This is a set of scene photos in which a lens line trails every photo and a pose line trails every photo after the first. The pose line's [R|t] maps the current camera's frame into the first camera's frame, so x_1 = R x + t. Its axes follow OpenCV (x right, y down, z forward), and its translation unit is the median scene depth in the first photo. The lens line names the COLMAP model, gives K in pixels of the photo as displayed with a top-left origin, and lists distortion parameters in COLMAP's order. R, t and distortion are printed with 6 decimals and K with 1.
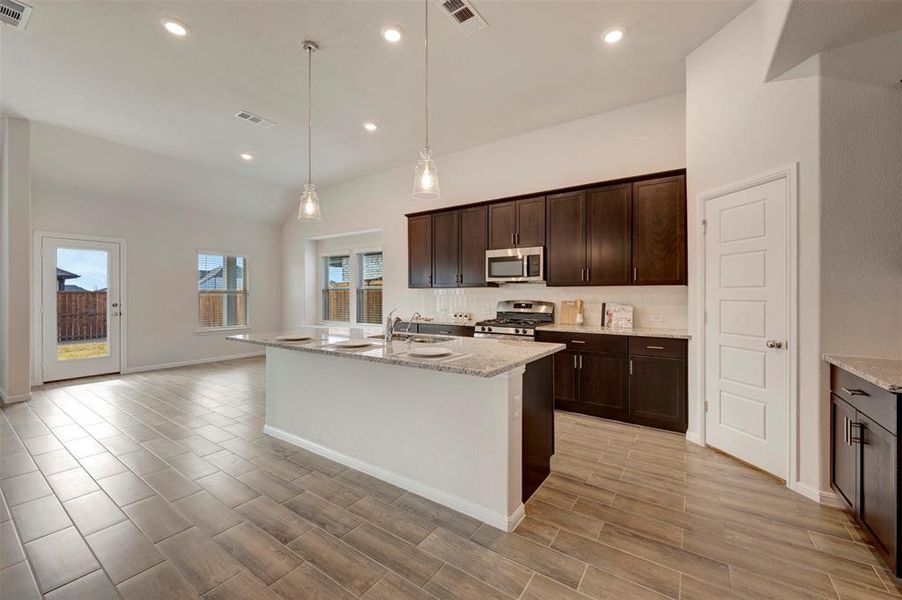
lens RADIAL K [[357.3, 0, 453.5], [0, 357.3, 297.9], [0, 0, 1]] dist [0.002441, 0.000436]
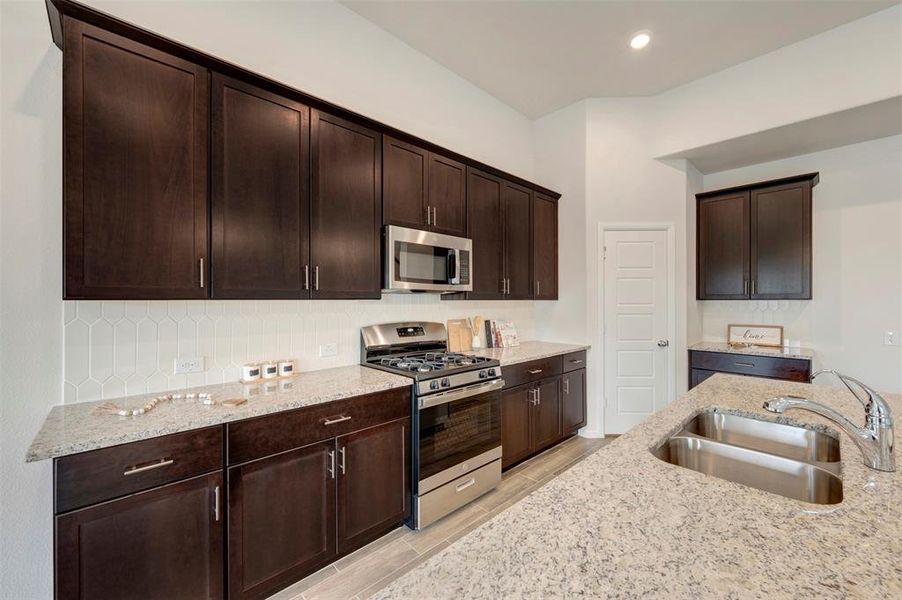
lens RADIAL K [[357.3, 0, 452.4], [0, 357.3, 300.6], [0, 0, 1]] dist [0.002441, 0.000436]
pose [[0.213962, -0.000721, 0.976842, -0.399799], [0.010364, 0.999945, -0.001532, -0.029481], [-0.976787, 0.010452, 0.213958, 0.882107]]
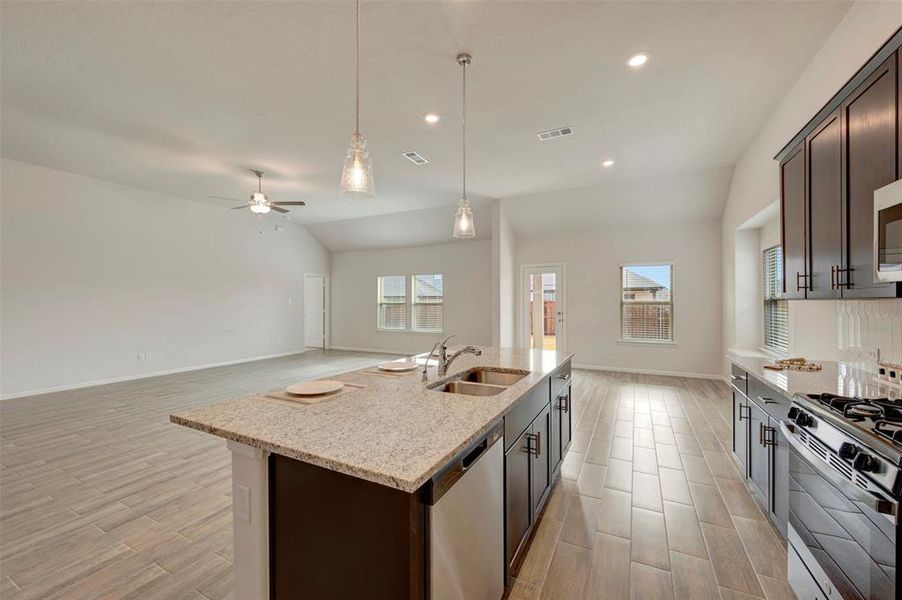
lens RADIAL K [[357.3, 0, 454.7], [0, 357.3, 299.9], [0, 0, 1]] dist [0.002441, 0.000436]
pose [[0.127738, -0.003178, -0.991803, 0.411758], [-0.010855, 0.999930, -0.004603, -0.026188], [0.991748, 0.011354, 0.127695, 0.617117]]
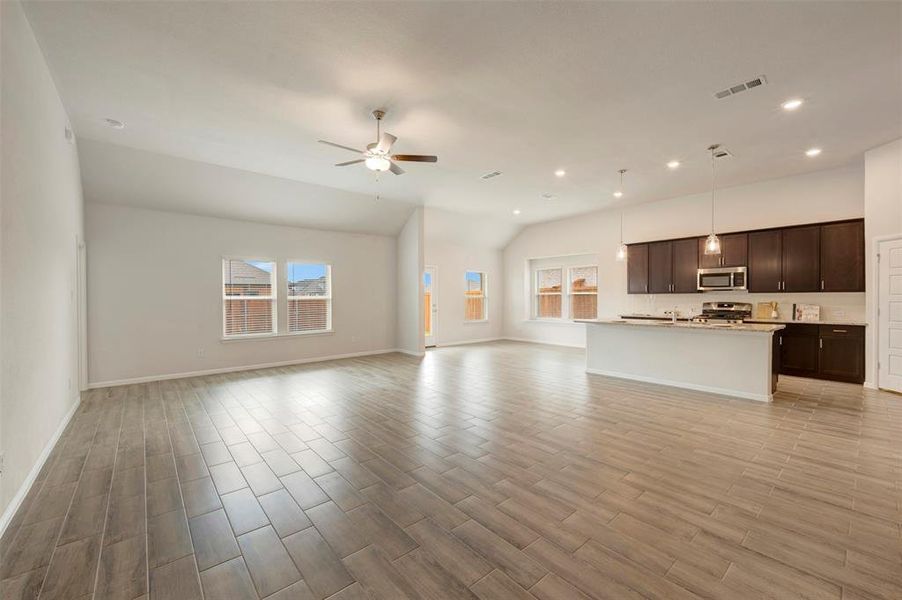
lens RADIAL K [[357.3, 0, 464.6], [0, 357.3, 302.4], [0, 0, 1]] dist [0.002441, 0.000436]
pose [[0.968006, -0.000437, -0.250927, -0.529912], [0.001977, 0.999981, 0.005887, -0.002837], [0.250920, -0.006195, 0.967988, -0.783891]]
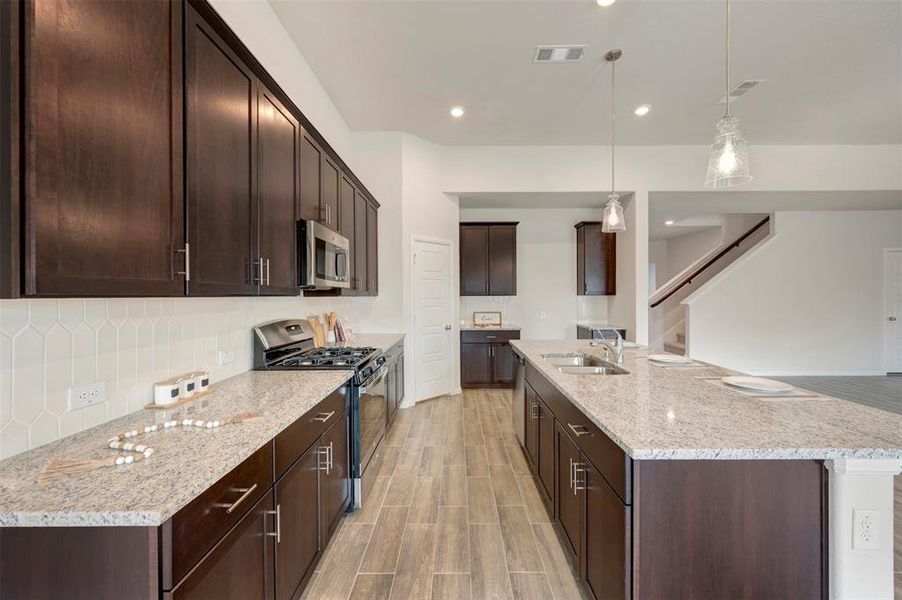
lens RADIAL K [[357.3, 0, 454.4], [0, 357.3, 297.7], [0, 0, 1]] dist [0.002441, 0.000436]
pose [[-0.554923, -0.003399, 0.831894, -0.449293], [0.011039, 0.999874, 0.011450, -0.034092], [-0.831828, 0.015537, -0.554816, 1.203624]]
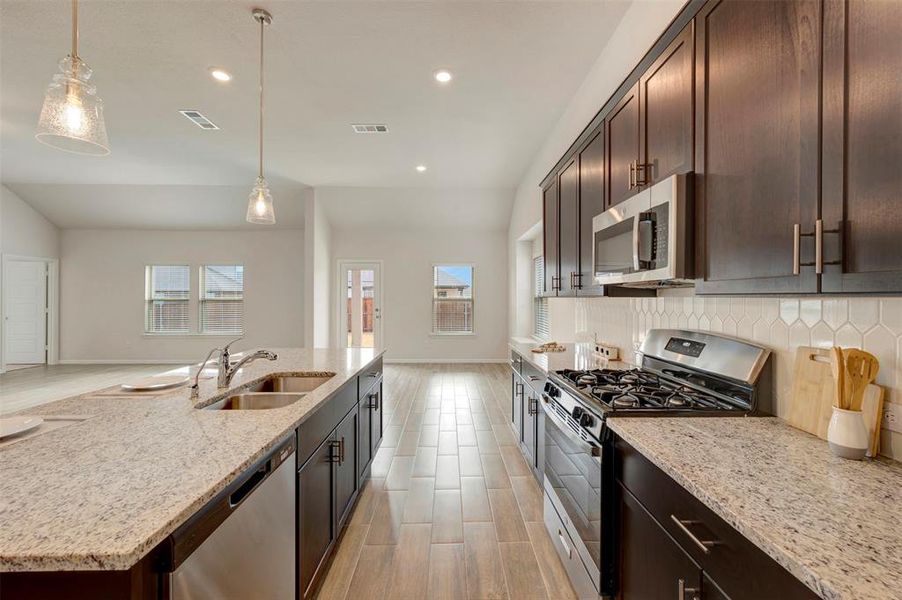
lens RADIAL K [[357.3, 0, 454.9], [0, 357.3, 296.0], [0, 0, 1]] dist [0.002441, 0.000436]
pose [[0.578185, -0.002440, -0.815902, 0.398782], [-0.012546, 0.999851, -0.011881, -0.026435], [0.815809, 0.017106, 0.578068, 0.644471]]
